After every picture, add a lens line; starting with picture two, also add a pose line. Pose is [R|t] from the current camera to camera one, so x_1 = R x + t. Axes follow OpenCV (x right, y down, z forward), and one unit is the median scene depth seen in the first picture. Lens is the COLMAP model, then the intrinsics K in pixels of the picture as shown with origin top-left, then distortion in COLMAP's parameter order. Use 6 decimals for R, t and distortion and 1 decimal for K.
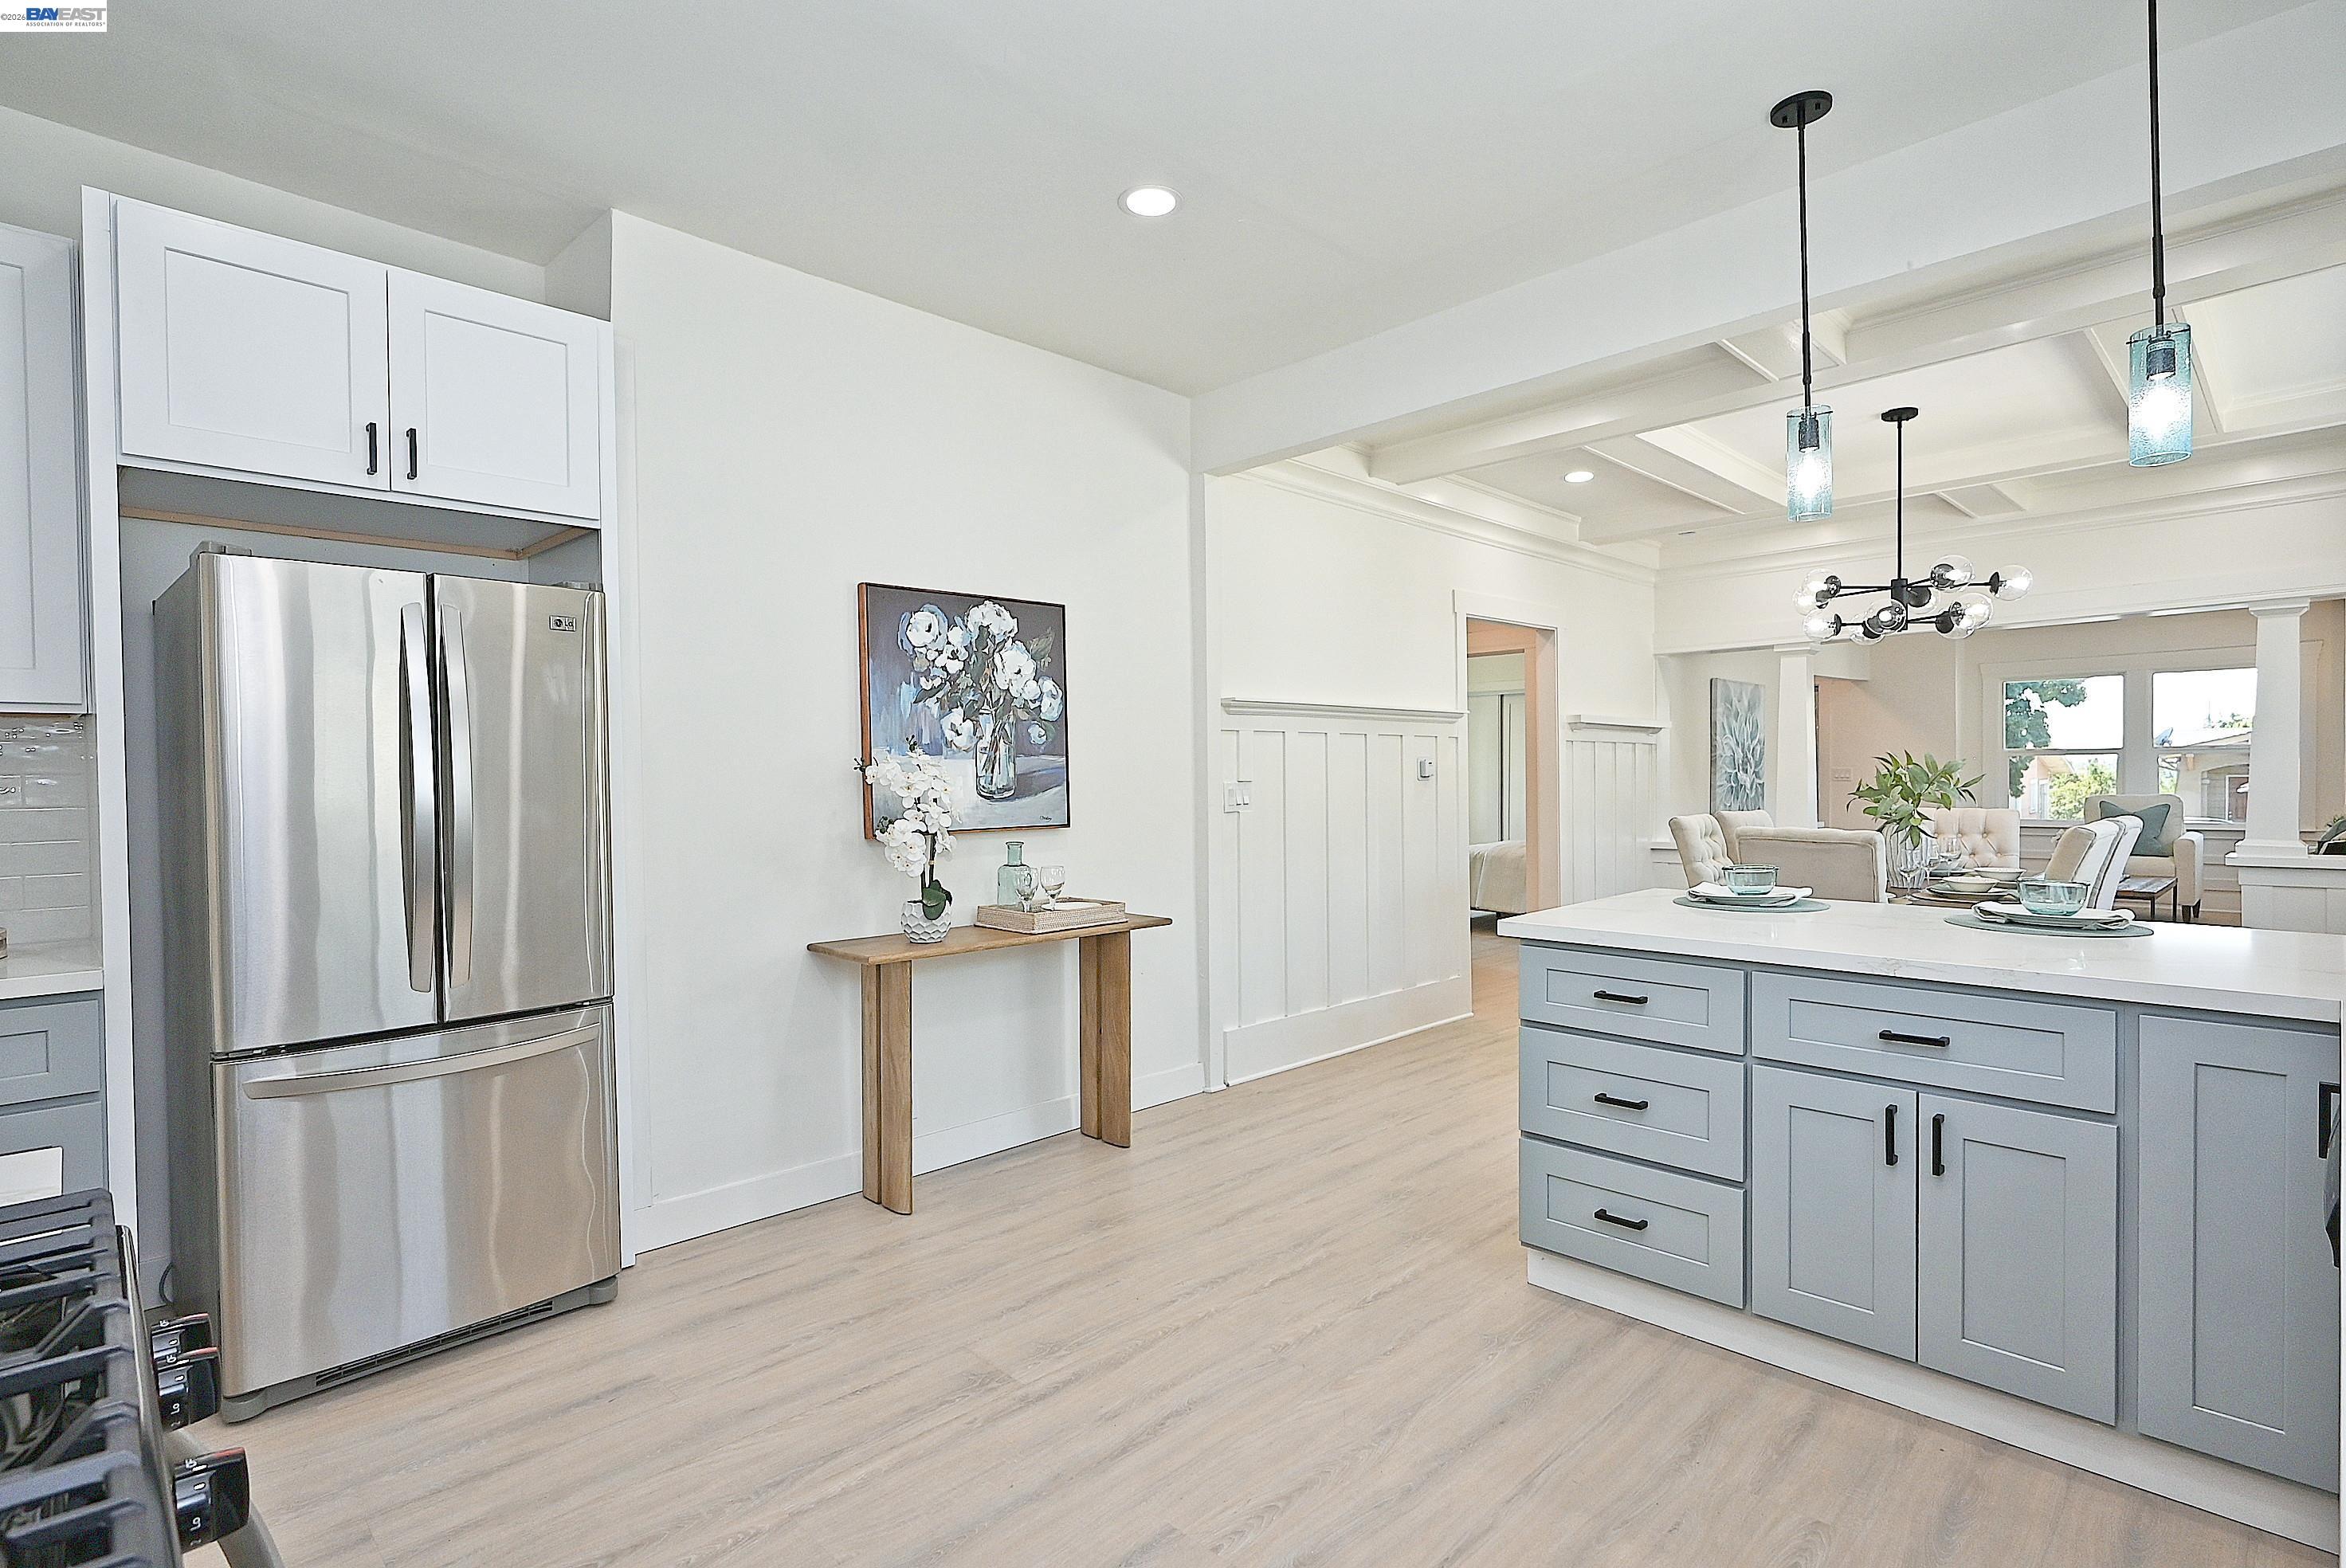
lens RADIAL K [[1173.3, 0, 1173.0], [0, 1173.3, 784.0], [0, 0, 1]] dist [0.001223, 0.001340]
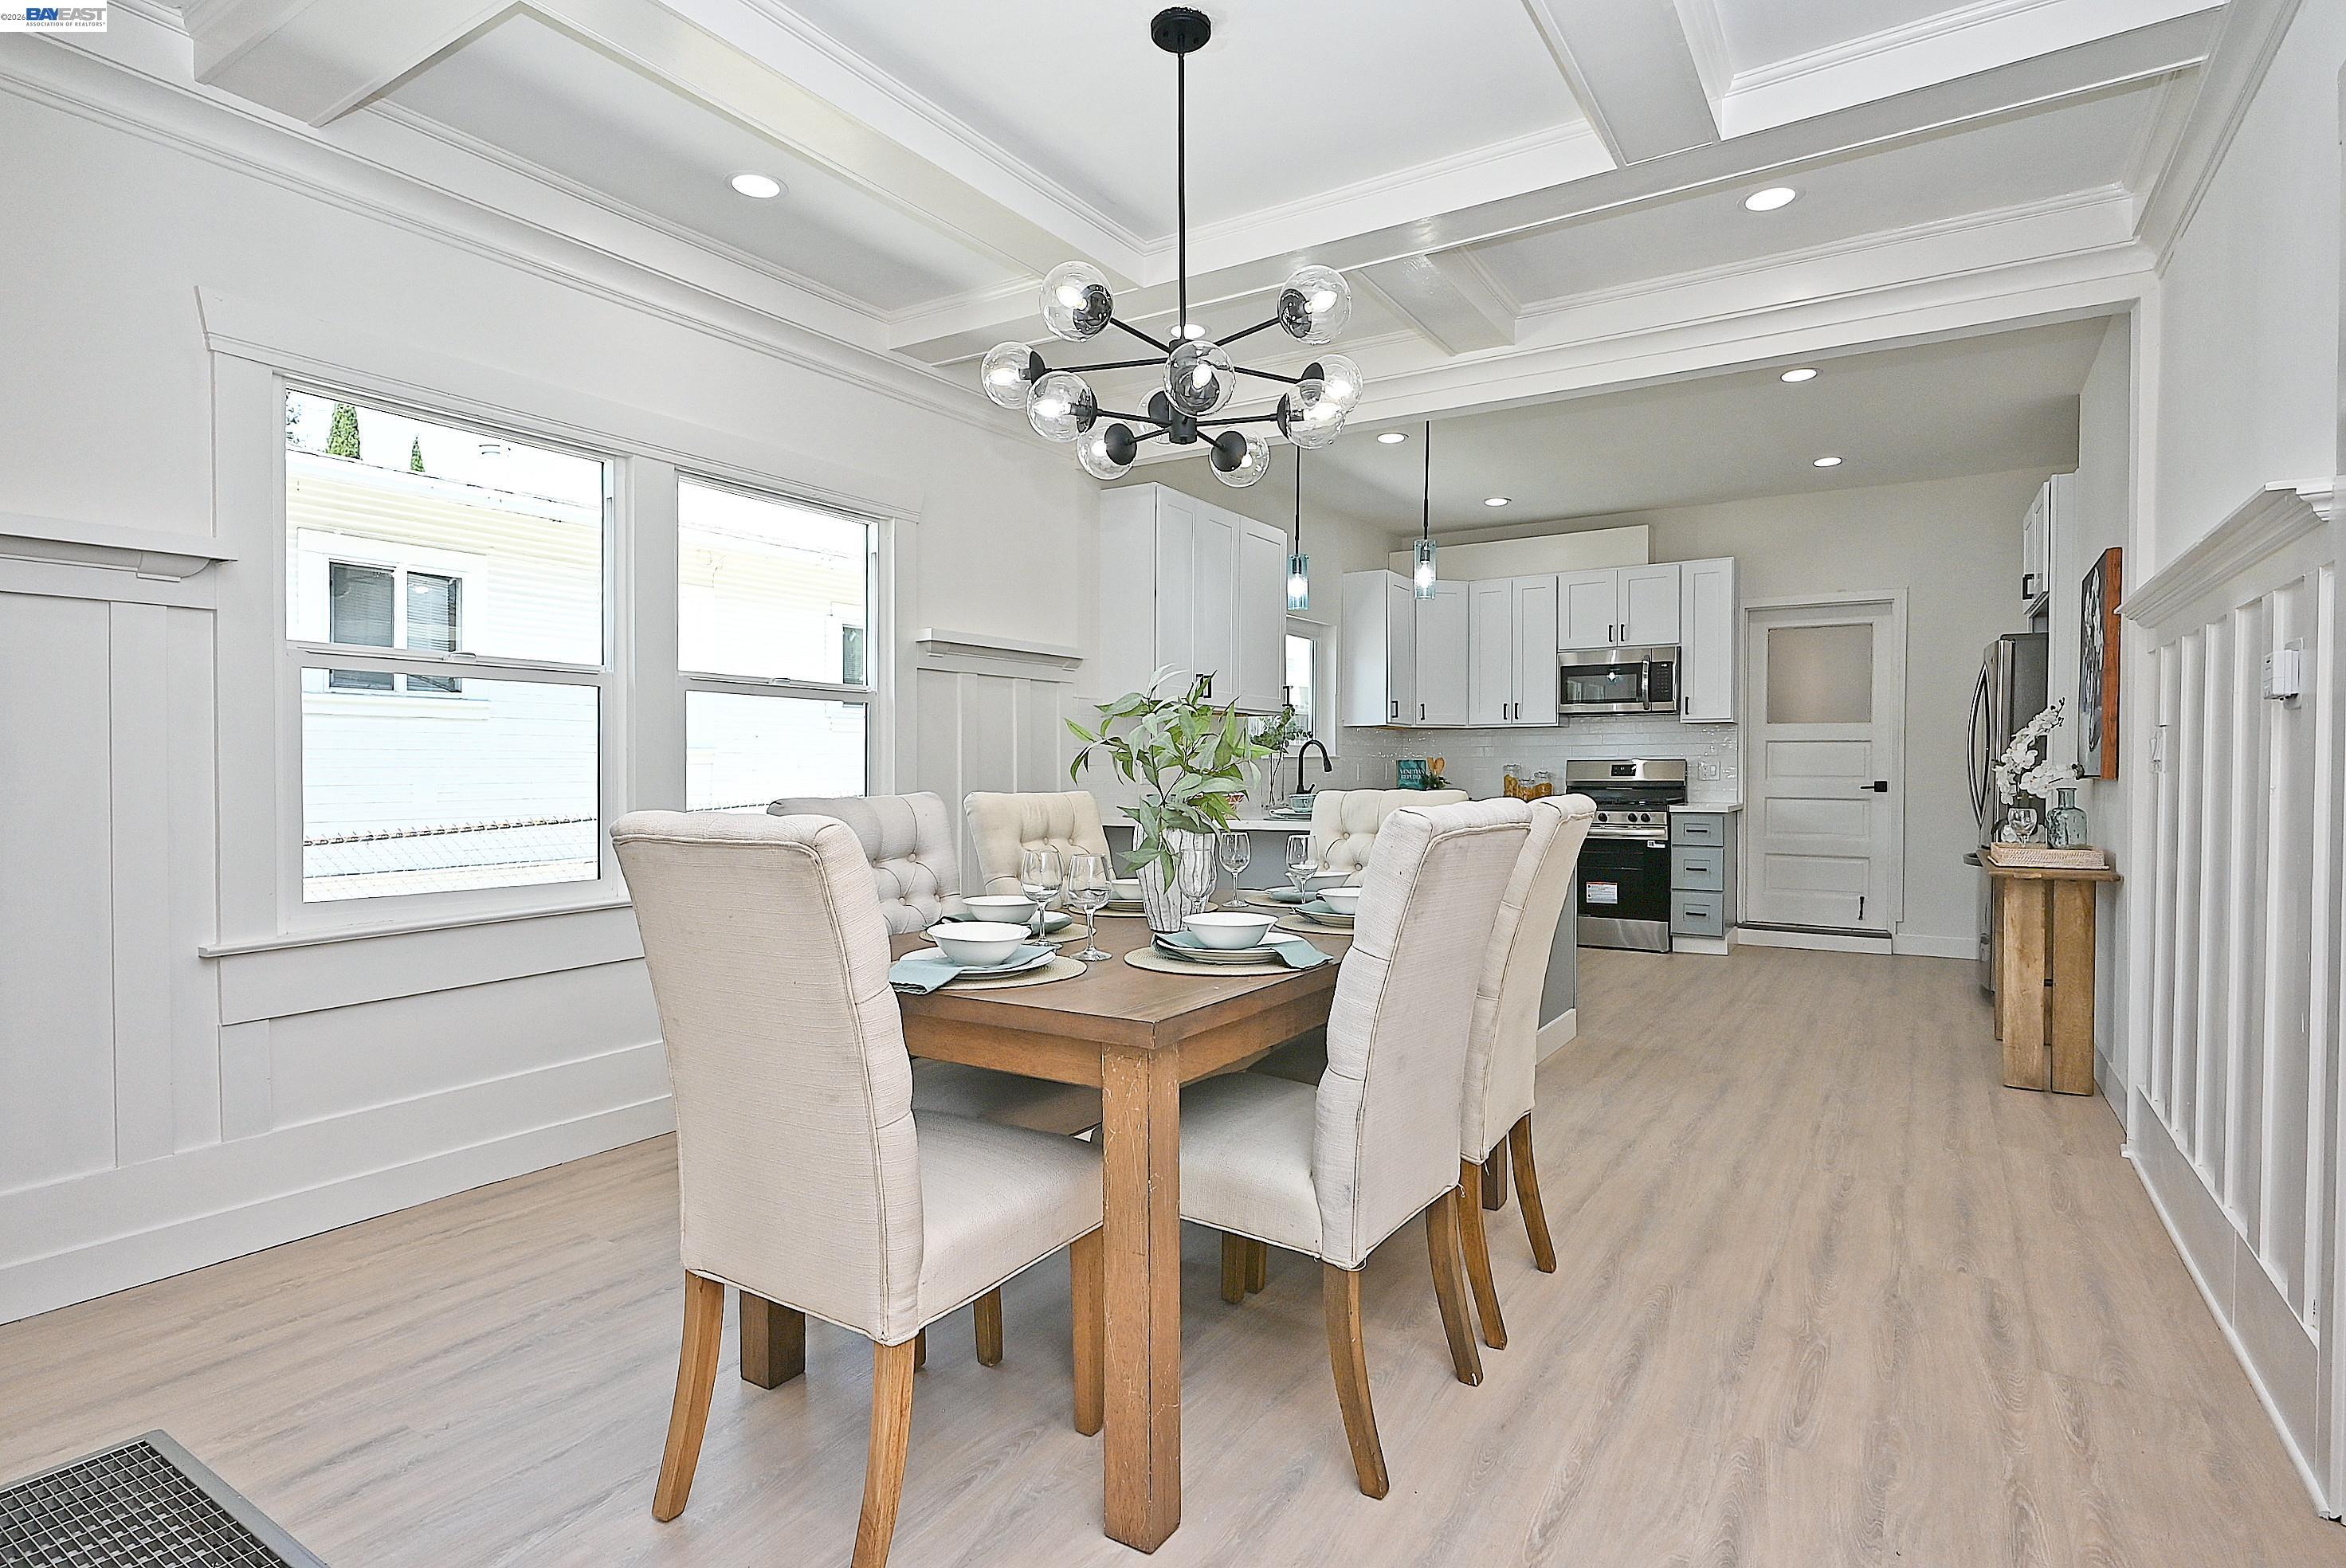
lens RADIAL K [[1173.3, 0, 1173.0], [0, 1173.3, 784.0], [0, 0, 1]] dist [0.001223, 0.001340]
pose [[-0.976773, 0.011865, -0.213949, 1.529808], [0.006544, 0.999652, 0.025565, 0.016498], [0.214177, 0.023572, -0.976510, 3.138395]]
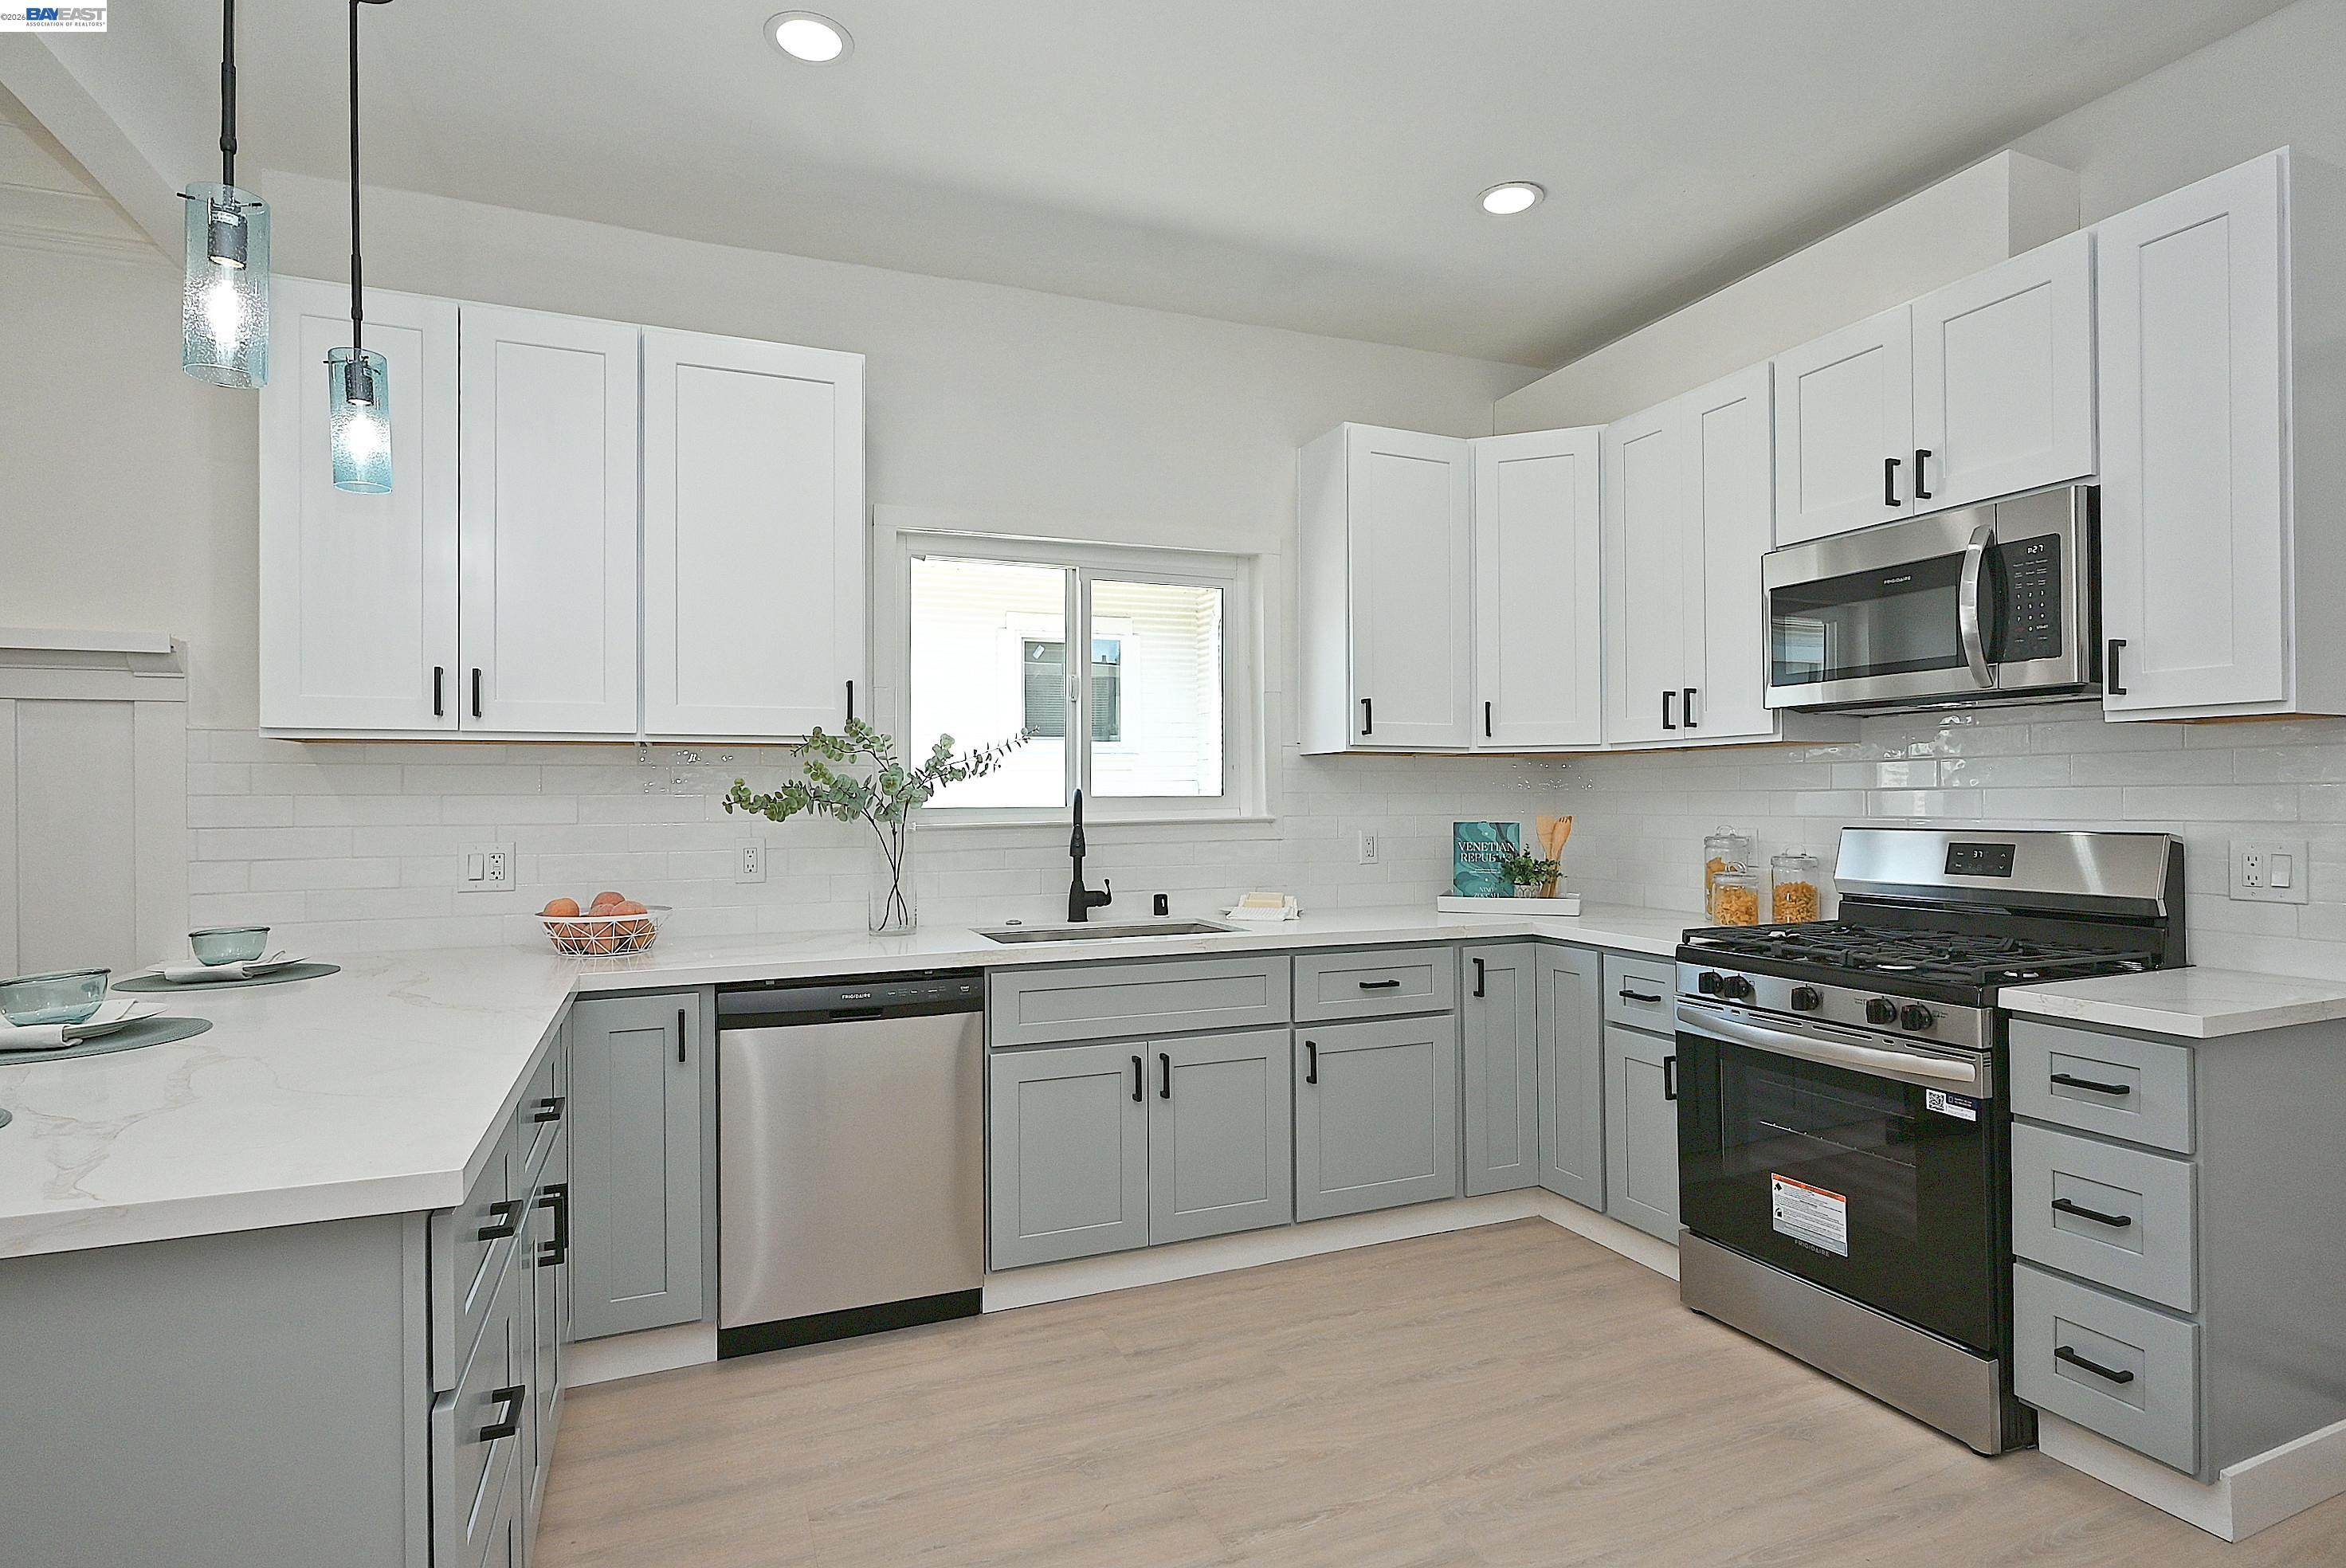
lens RADIAL K [[1173.3, 0, 1173.0], [0, 1173.3, 784.0], [0, 0, 1]] dist [0.001223, 0.001340]
pose [[-0.926102, 0.017373, 0.376872, -0.131373], [0.017219, 0.999845, -0.003778, -0.016450], [-0.376879, 0.002990, -0.926258, 1.568396]]
